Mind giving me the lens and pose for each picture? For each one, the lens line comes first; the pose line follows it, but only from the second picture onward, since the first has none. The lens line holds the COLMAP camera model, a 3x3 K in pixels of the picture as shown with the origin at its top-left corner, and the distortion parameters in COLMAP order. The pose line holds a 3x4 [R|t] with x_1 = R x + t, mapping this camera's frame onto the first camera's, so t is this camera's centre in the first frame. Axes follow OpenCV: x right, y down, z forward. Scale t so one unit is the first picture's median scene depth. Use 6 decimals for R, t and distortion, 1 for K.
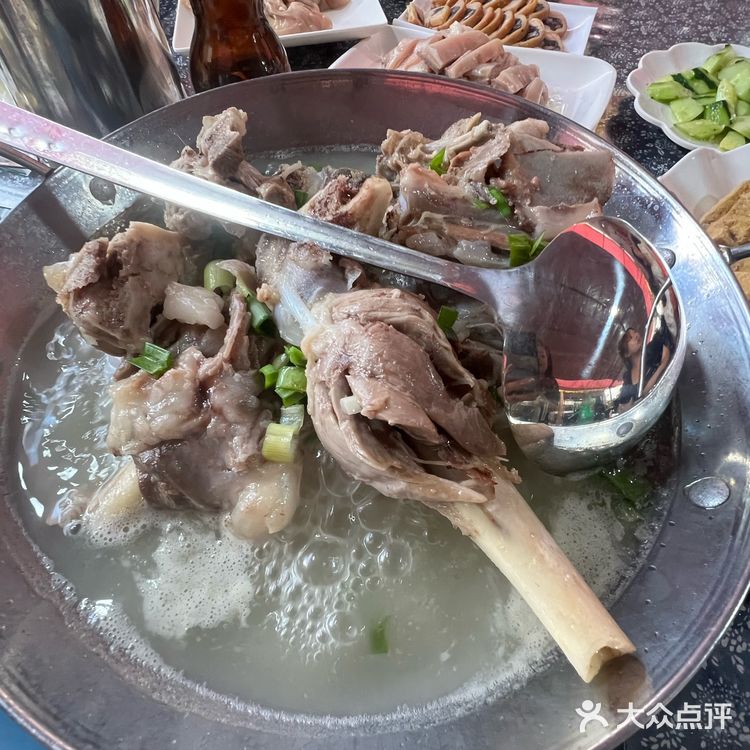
lens RADIAL K [[559.3, 0, 375.0], [0, 559.3, 375.0], [0, 0, 1]] dist [0.000830, -0.066418]
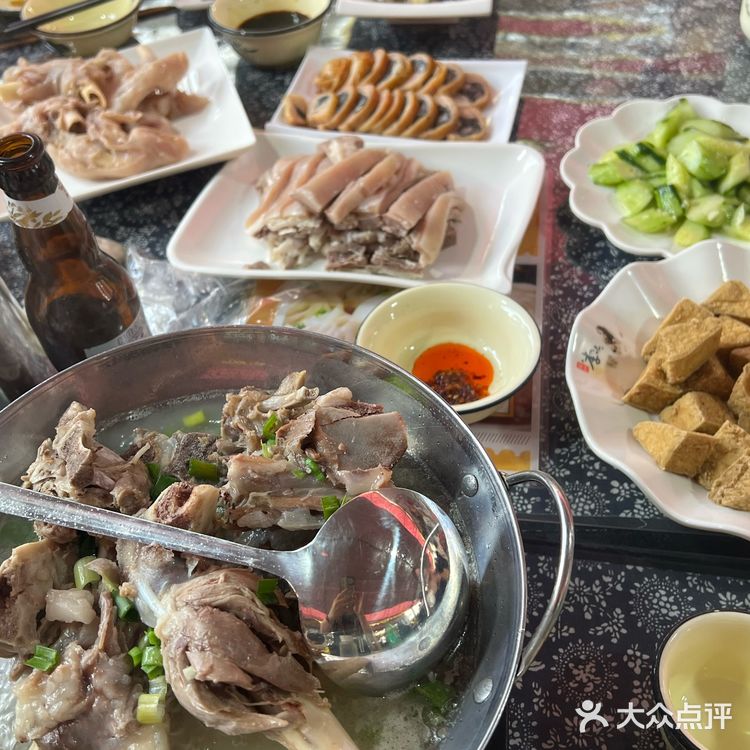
lens RADIAL K [[947.7, 0, 375.0], [0, 947.7, 375.0], [0, 0, 1]] dist [0.013660, -0.056637]
pose [[0.985986, -0.160831, 0.044331, 0.351927], [0.166377, 0.967506, -0.190394, -0.115489], [-0.012269, 0.195102, 0.980706, -1.243429]]
